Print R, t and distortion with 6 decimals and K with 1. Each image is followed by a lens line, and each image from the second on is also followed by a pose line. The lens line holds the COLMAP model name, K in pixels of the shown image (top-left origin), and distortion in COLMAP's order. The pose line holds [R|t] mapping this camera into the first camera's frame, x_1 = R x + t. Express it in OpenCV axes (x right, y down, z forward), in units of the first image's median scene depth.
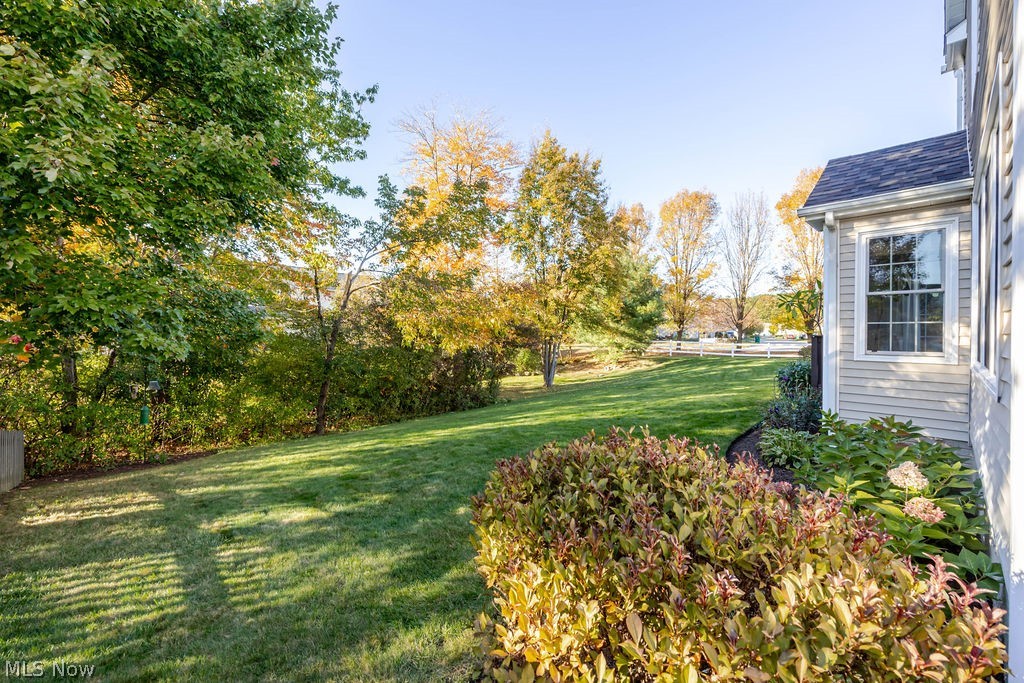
lens RADIAL K [[415.1, 0, 512.0], [0, 415.1, 341.5], [0, 0, 1]] dist [-0.002685, -0.000320]
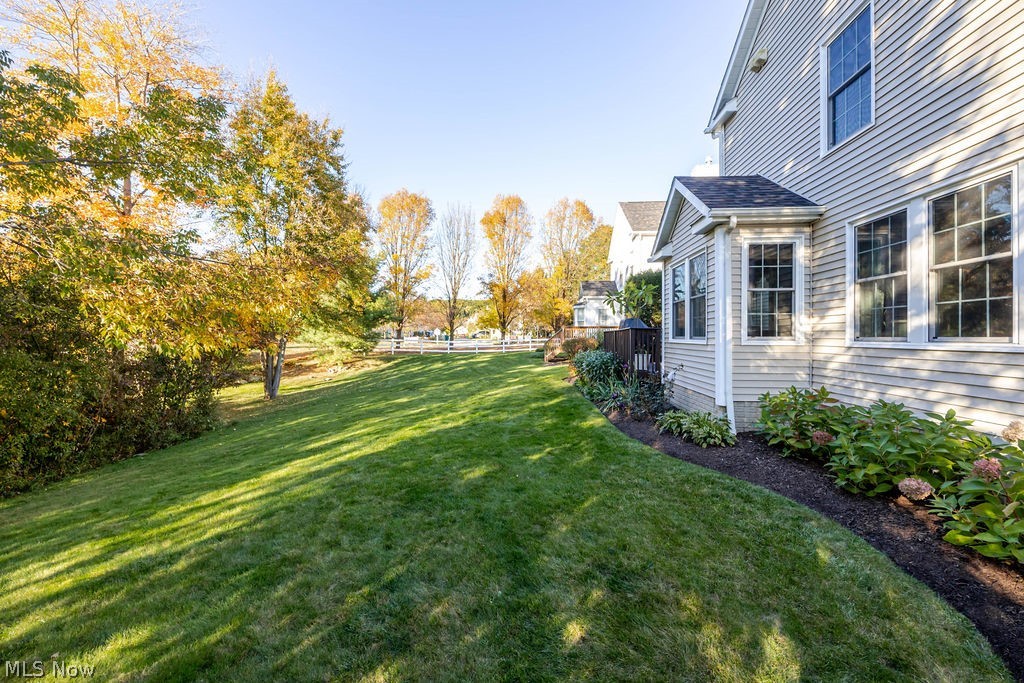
lens RADIAL K [[415.1, 0, 512.0], [0, 415.1, 341.5], [0, 0, 1]] dist [-0.002685, -0.000320]
pose [[0.752327, -0.016700, 0.658578, -0.096752], [0.016575, 0.999842, 0.006418, 0.003534], [-0.658581, 0.006088, 0.752485, 0.115045]]
